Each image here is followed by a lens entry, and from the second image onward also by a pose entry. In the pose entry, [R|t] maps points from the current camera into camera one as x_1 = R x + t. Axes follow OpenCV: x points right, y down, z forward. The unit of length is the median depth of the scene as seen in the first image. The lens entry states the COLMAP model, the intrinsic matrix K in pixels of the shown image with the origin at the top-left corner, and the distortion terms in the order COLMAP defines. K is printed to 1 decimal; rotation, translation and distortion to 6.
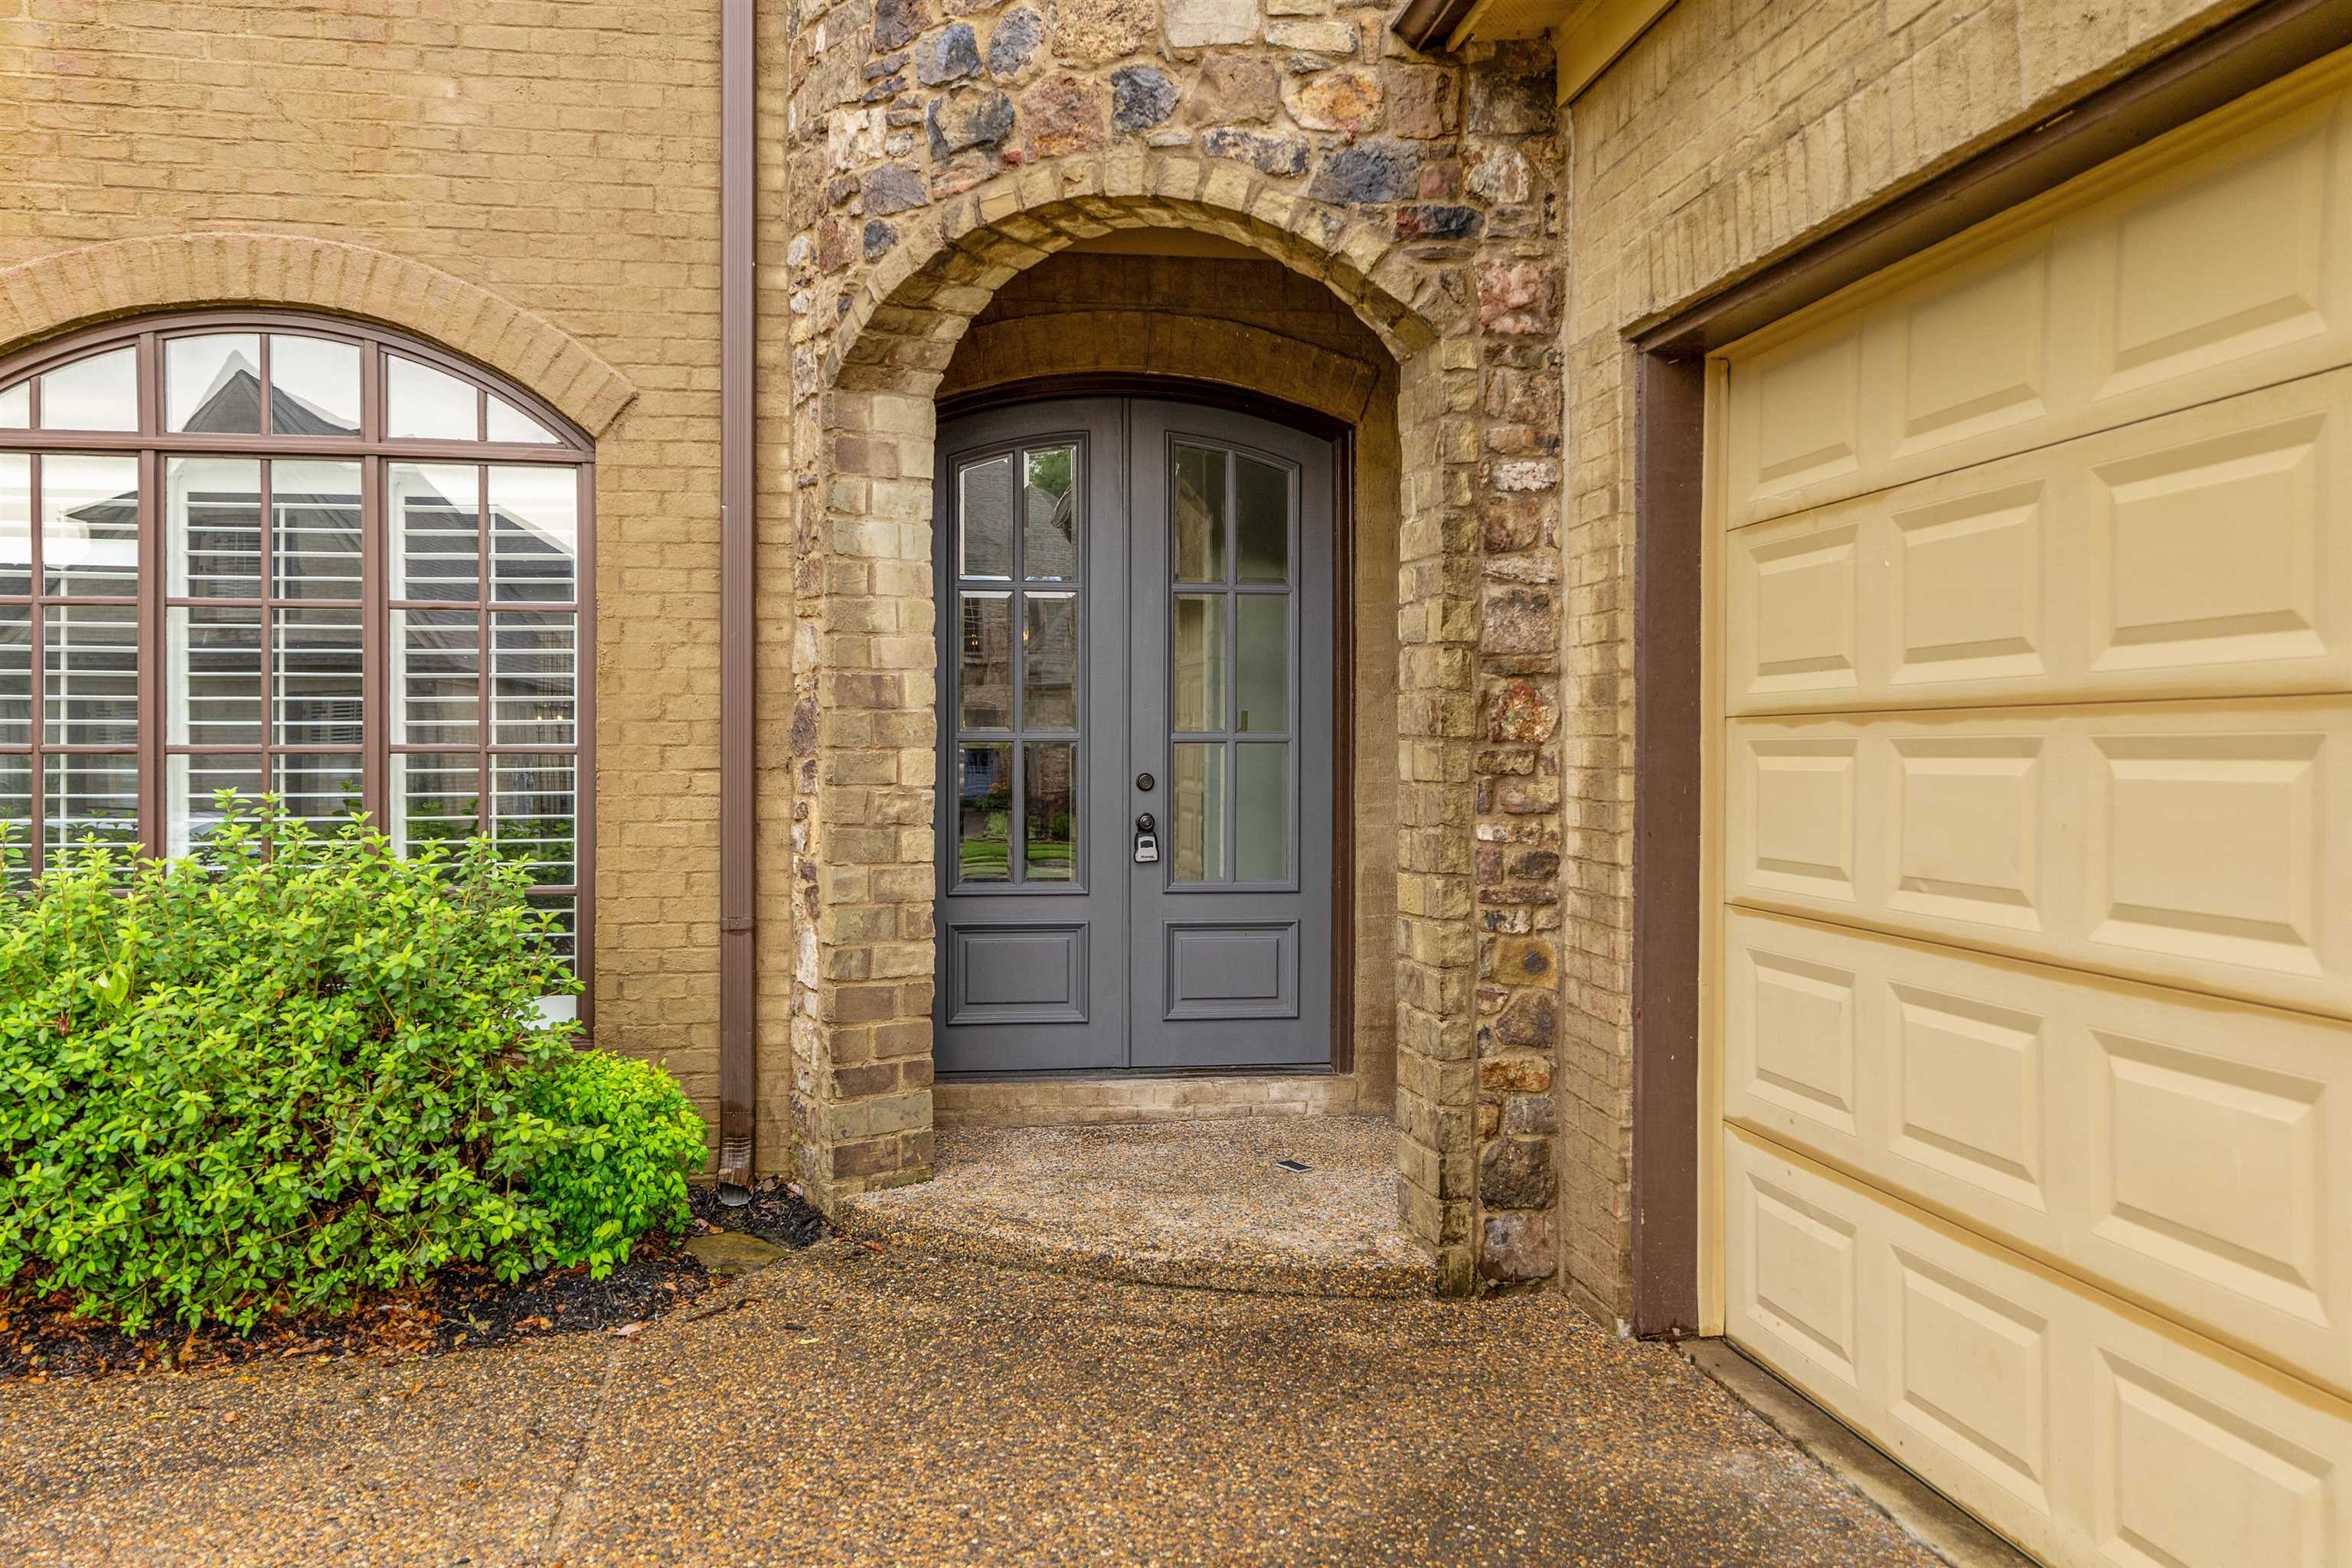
lens RADIAL K [[1836.8, 0, 1159.8], [0, 1836.8, 772.7], [0, 0, 1]] dist [0.009579, 0.015051]
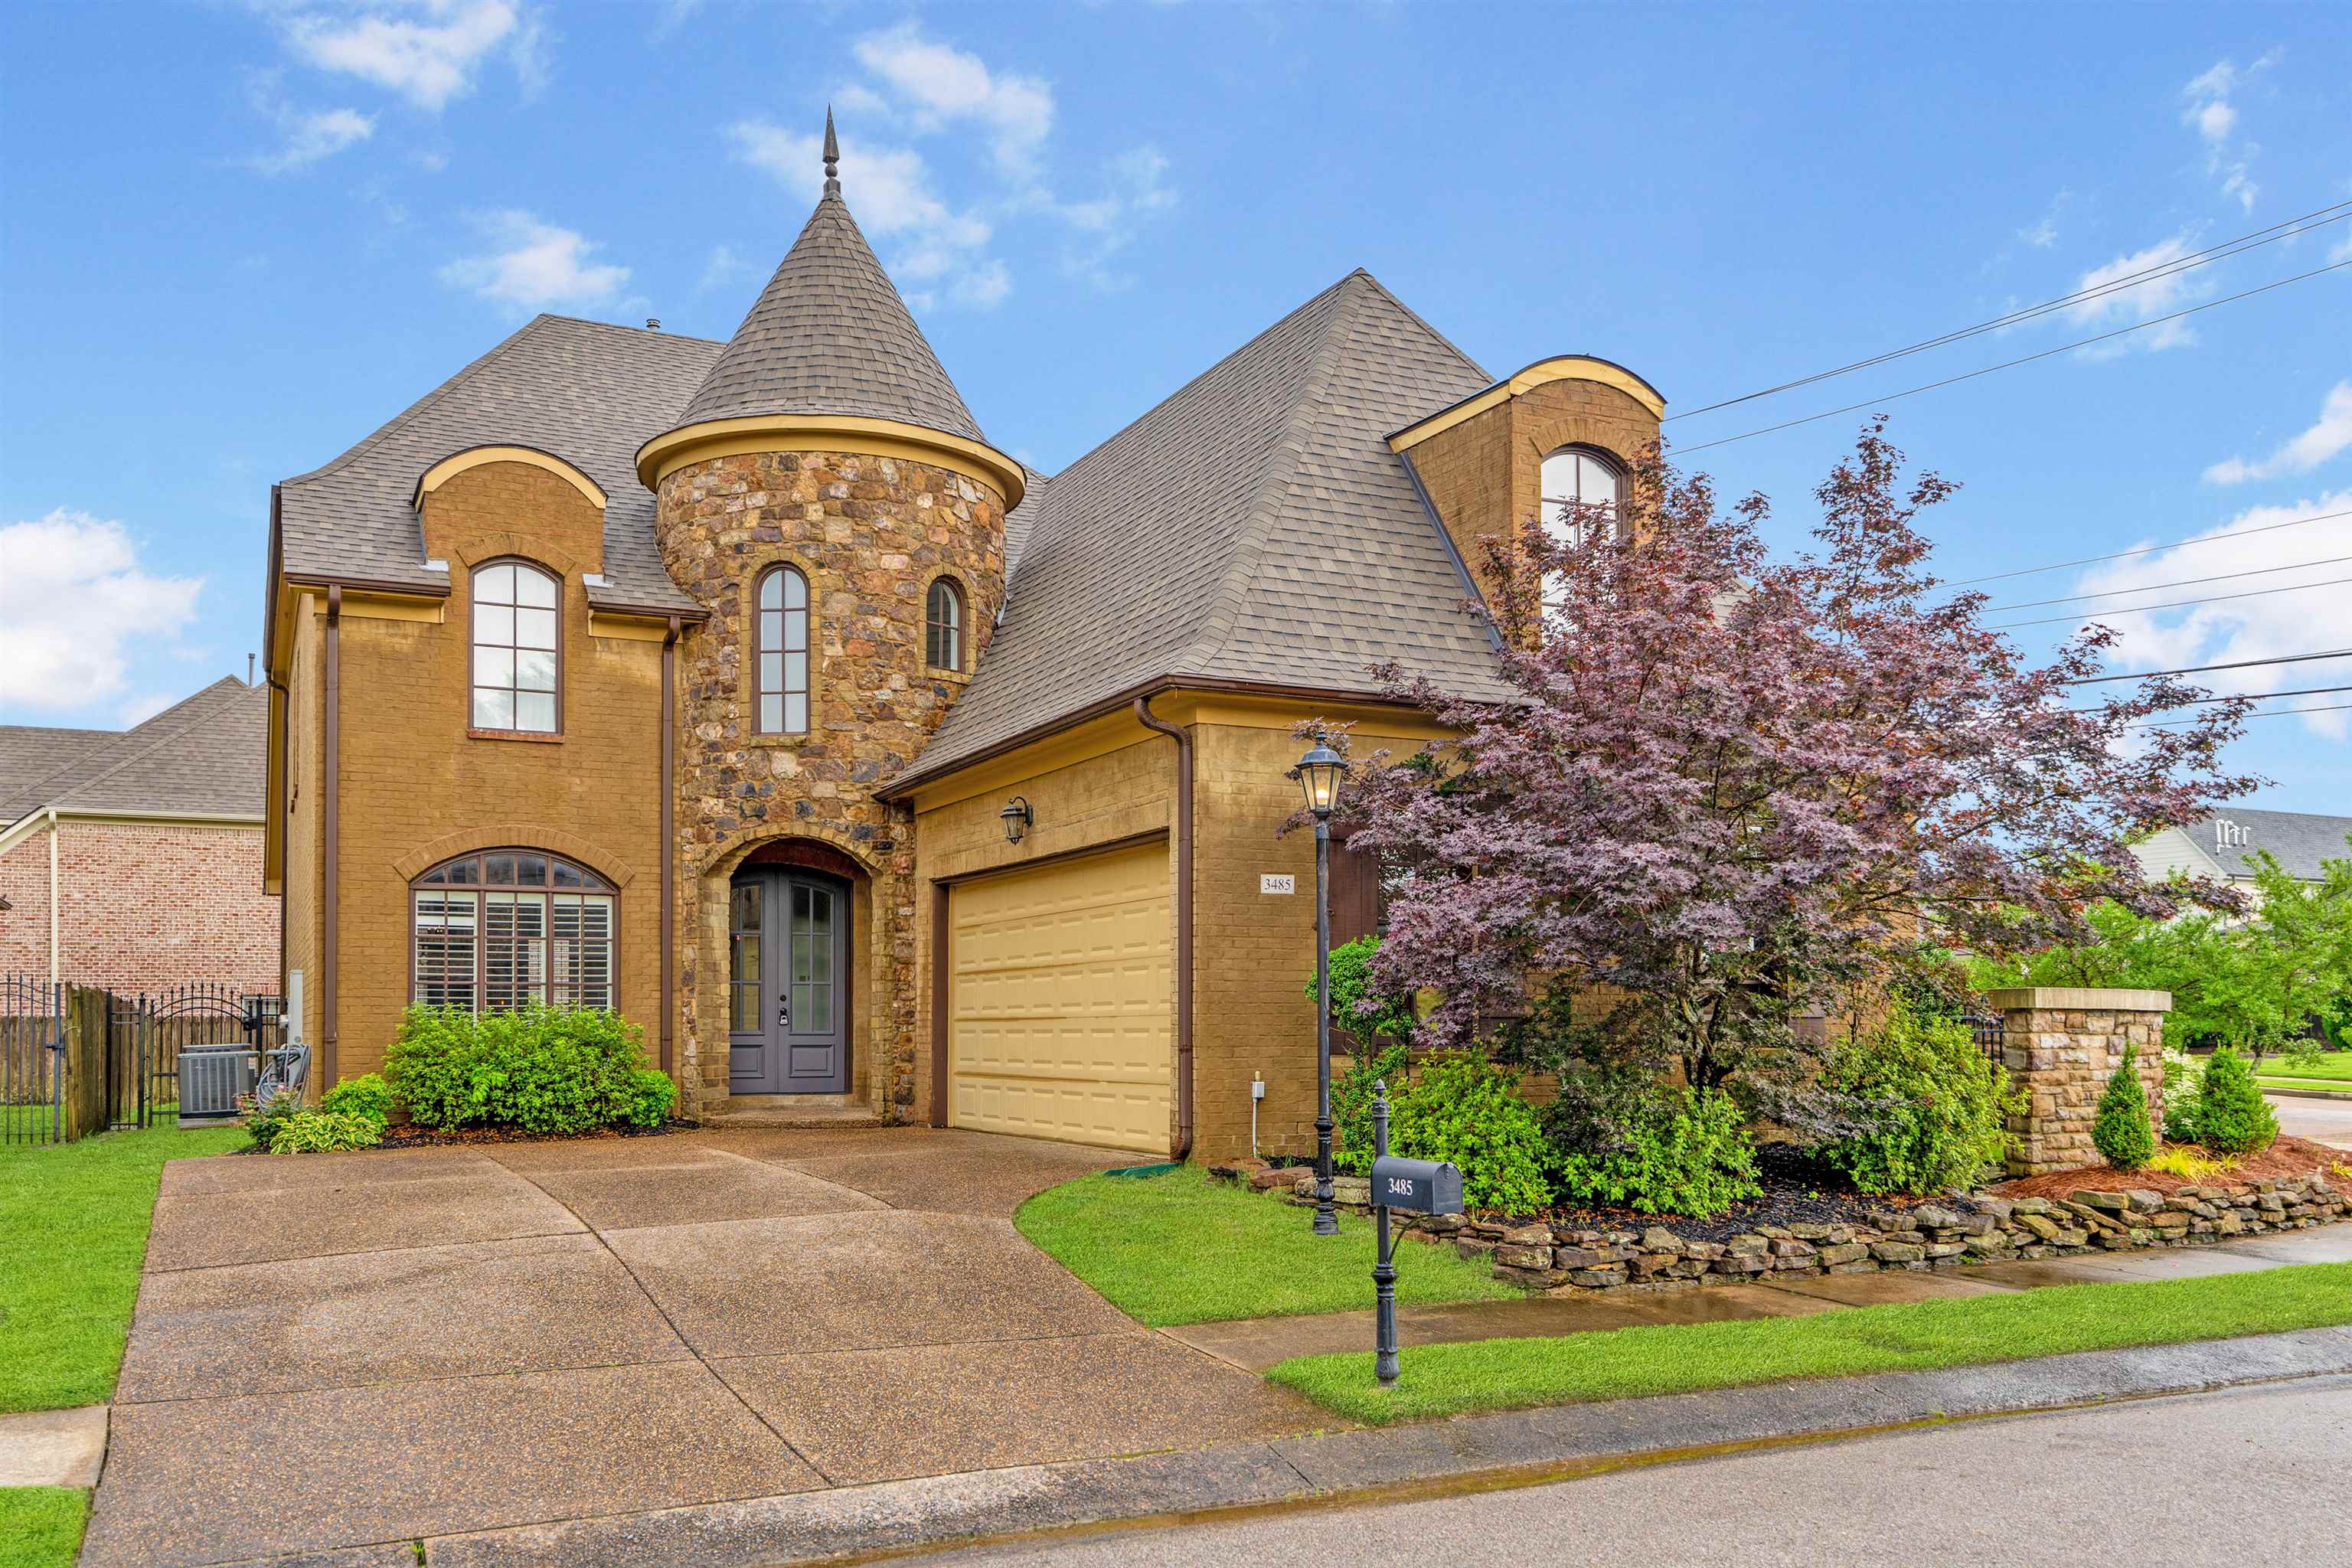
lens RADIAL K [[1836.8, 0, 1162.2], [0, 1836.8, 965.3], [0, 0, 1]] dist [0.009579, 0.015051]
pose [[0.949904, 0.007588, 0.312449, -0.462547], [0.007763, 0.998824, -0.047857, 0.129943], [-0.312444, 0.047885, 0.948728, -2.643427]]
